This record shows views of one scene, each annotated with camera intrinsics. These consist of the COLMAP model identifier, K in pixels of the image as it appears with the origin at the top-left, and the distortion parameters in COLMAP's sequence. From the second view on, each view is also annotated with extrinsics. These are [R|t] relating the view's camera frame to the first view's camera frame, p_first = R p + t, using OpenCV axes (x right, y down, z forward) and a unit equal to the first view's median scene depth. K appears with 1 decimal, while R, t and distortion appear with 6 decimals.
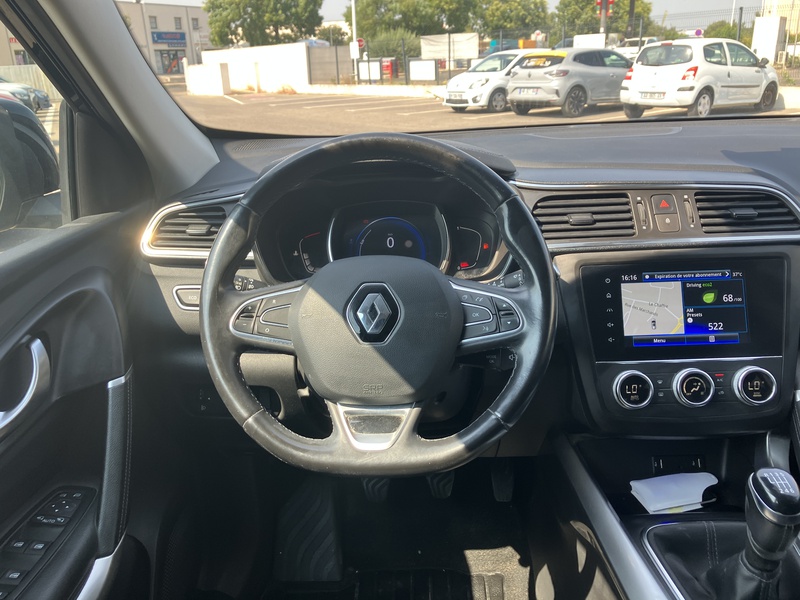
lens RADIAL K [[657.2, 0, 400.0], [0, 657.2, 300.0], [0, 0, 1]] dist [0.016354, -0.007147]
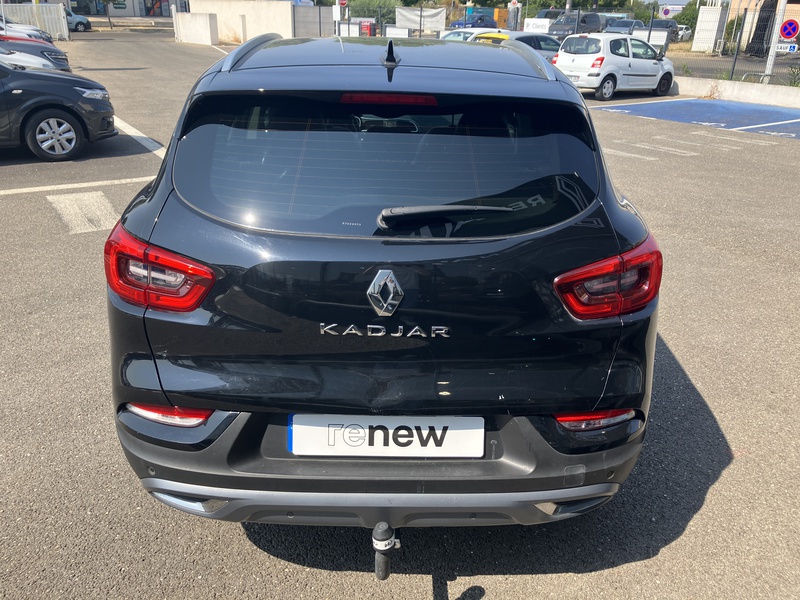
lens RADIAL K [[657.2, 0, 400.0], [0, 657.2, 300.0], [0, 0, 1]] dist [0.016354, -0.007147]
pose [[0.997727, 0.049920, 0.045254, 0.220770], [-0.052538, 0.996895, 0.058649, 0.550375], [-0.042186, -0.060893, 0.997252, -2.605645]]
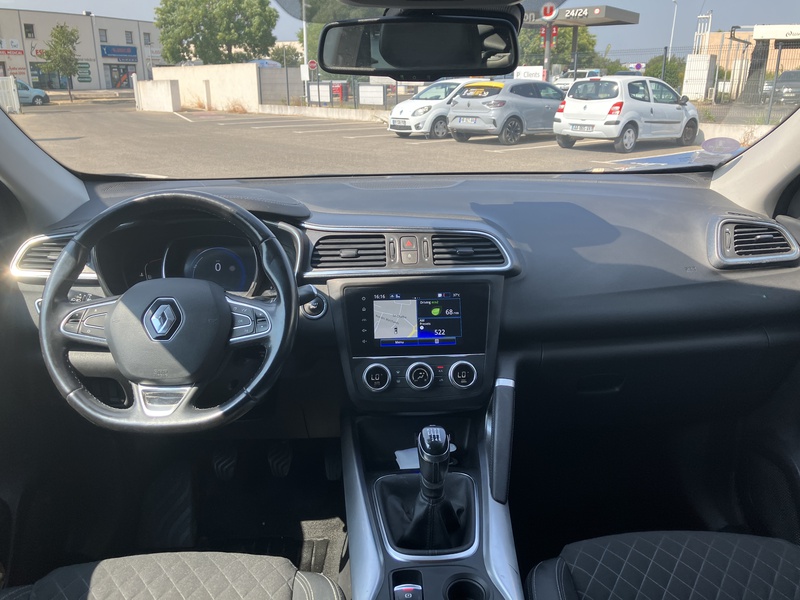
lens RADIAL K [[653.0, 0, 400.0], [0, 653.0, 300.0], [0, 0, 1]] dist [0.092319, -0.201678]
pose [[0.997420, 0.010870, 0.070962, 0.190287], [-0.008713, 0.999493, -0.030636, 0.009446], [-0.071259, 0.029938, 0.997008, -0.233962]]
